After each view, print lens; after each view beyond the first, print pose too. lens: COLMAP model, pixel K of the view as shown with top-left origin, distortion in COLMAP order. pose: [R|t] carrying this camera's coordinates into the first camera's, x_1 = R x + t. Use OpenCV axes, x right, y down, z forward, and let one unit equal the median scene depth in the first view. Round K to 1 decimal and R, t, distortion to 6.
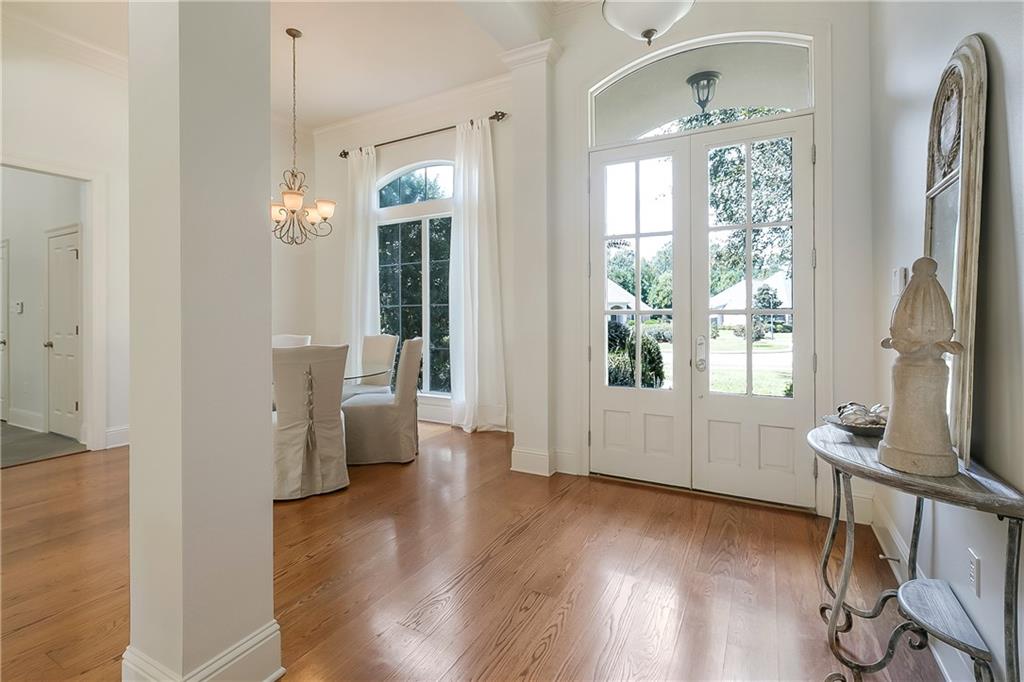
lens RADIAL K [[467.9, 0, 512.2], [0, 467.9, 323.9], [0, 0, 1]] dist [-0.000272, 0.000316]
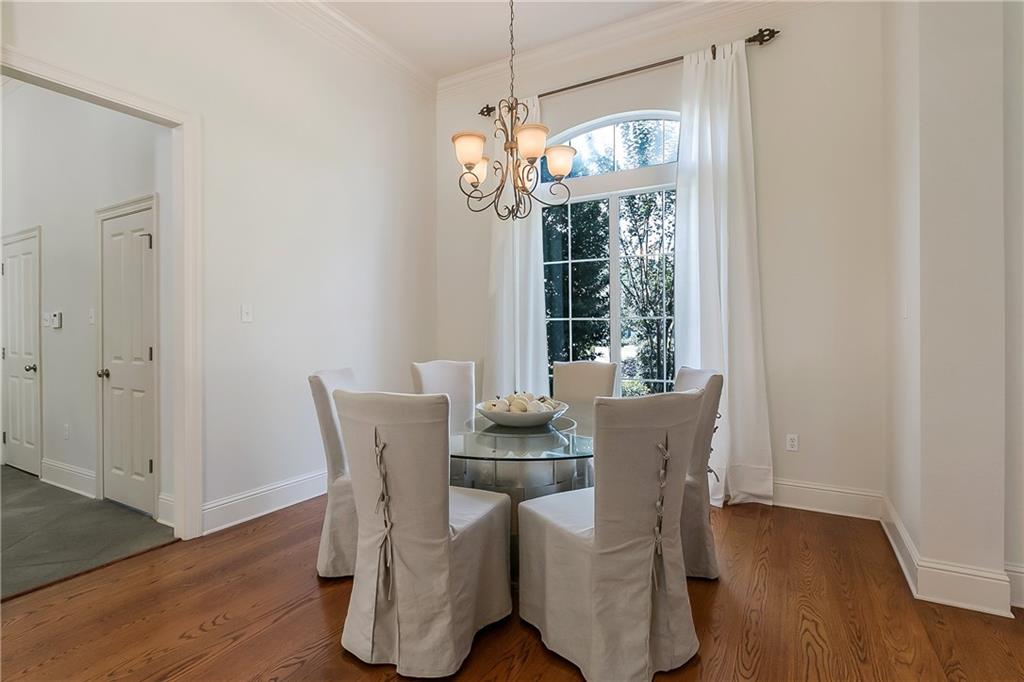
lens RADIAL K [[491.4, 0, 512.0], [0, 491.4, 341.0], [0, 0, 1]] dist [-0.001940, -0.000378]
pose [[0.999847, 0.002198, -0.017336, -0.374341], [-0.002109, 0.999984, 0.005154, -0.009105], [0.017347, -0.005116, 0.999836, 0.284234]]
